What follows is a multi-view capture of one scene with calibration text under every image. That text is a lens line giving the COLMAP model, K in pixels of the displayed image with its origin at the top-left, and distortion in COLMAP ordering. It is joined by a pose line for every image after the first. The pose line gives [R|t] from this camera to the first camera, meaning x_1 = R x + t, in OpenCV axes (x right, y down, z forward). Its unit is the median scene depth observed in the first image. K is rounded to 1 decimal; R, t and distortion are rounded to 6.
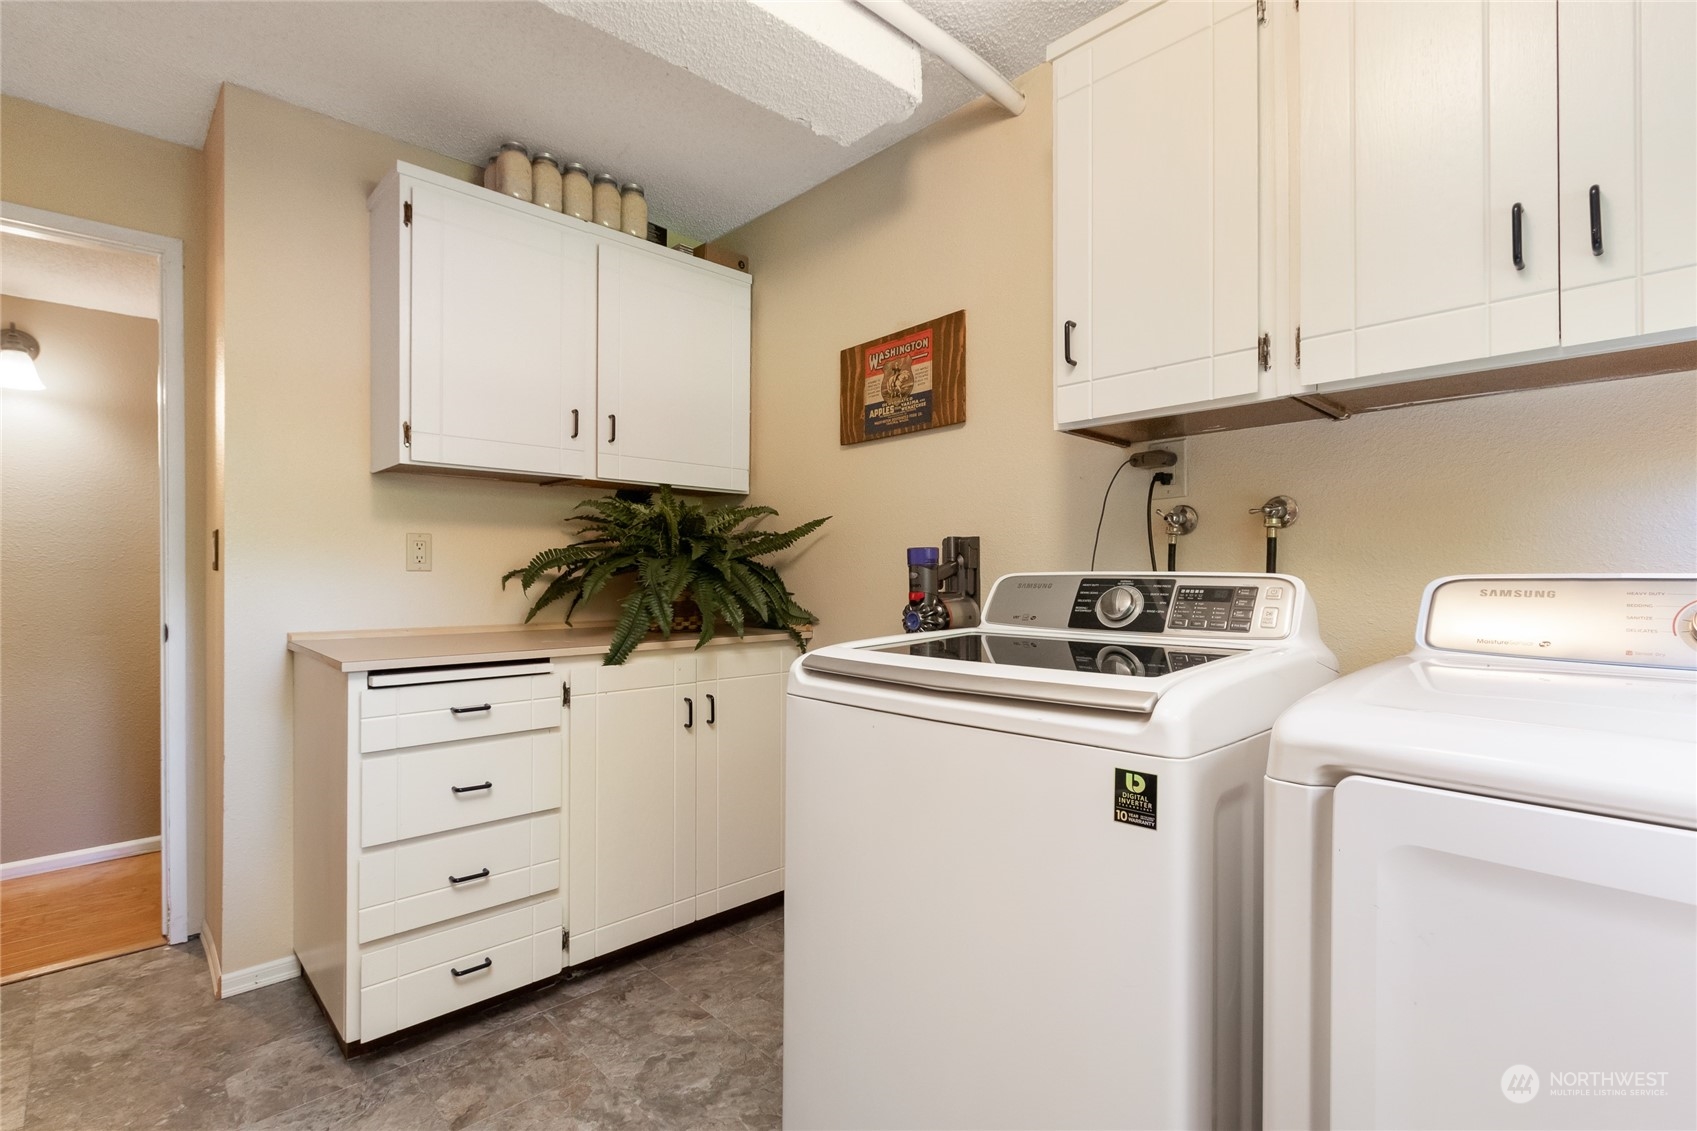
lens RADIAL K [[774.1, 0, 841.3], [0, 774.1, 570.8], [0, 0, 1]] dist [0.001180, -0.000951]
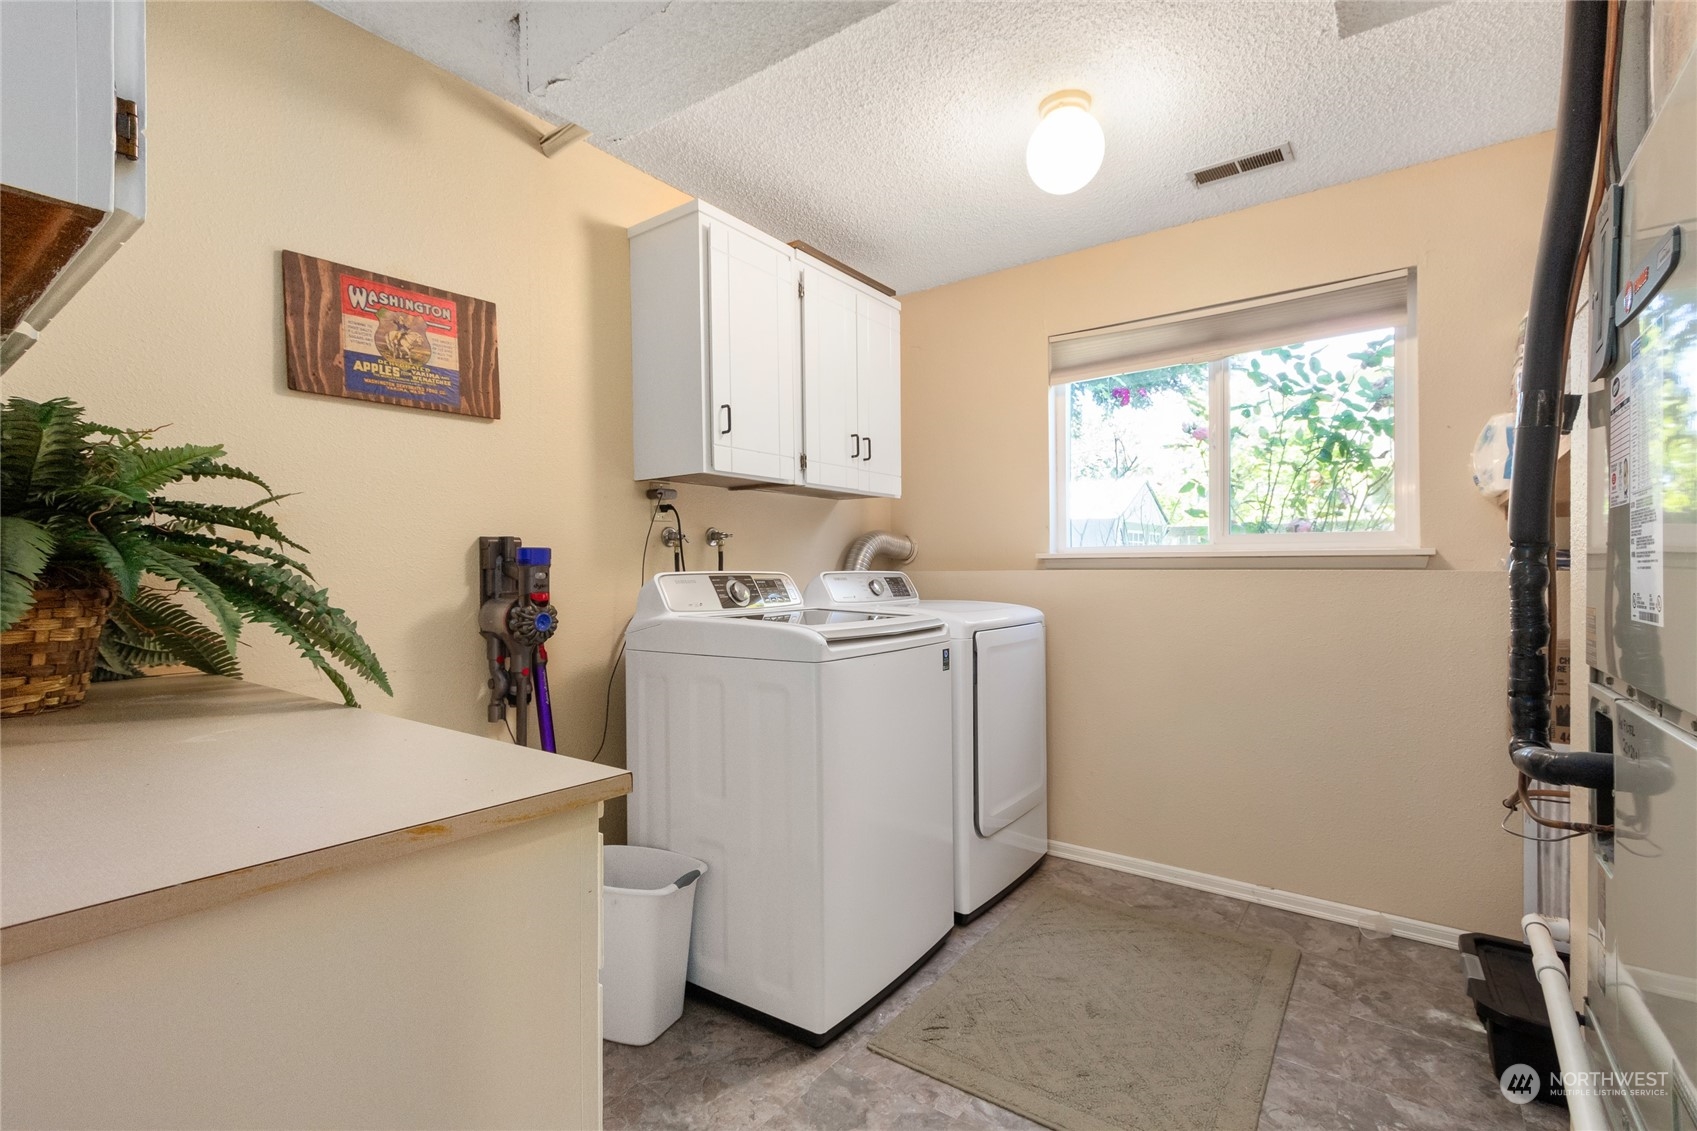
lens RADIAL K [[774.1, 0, 841.3], [0, 774.1, 570.8], [0, 0, 1]] dist [0.001180, -0.000951]
pose [[-0.148873, -0.002719, 0.988853, -0.812825], [-0.004131, 0.999989, 0.002128, -0.003324], [-0.988848, -0.003769, -0.148883, 0.660265]]
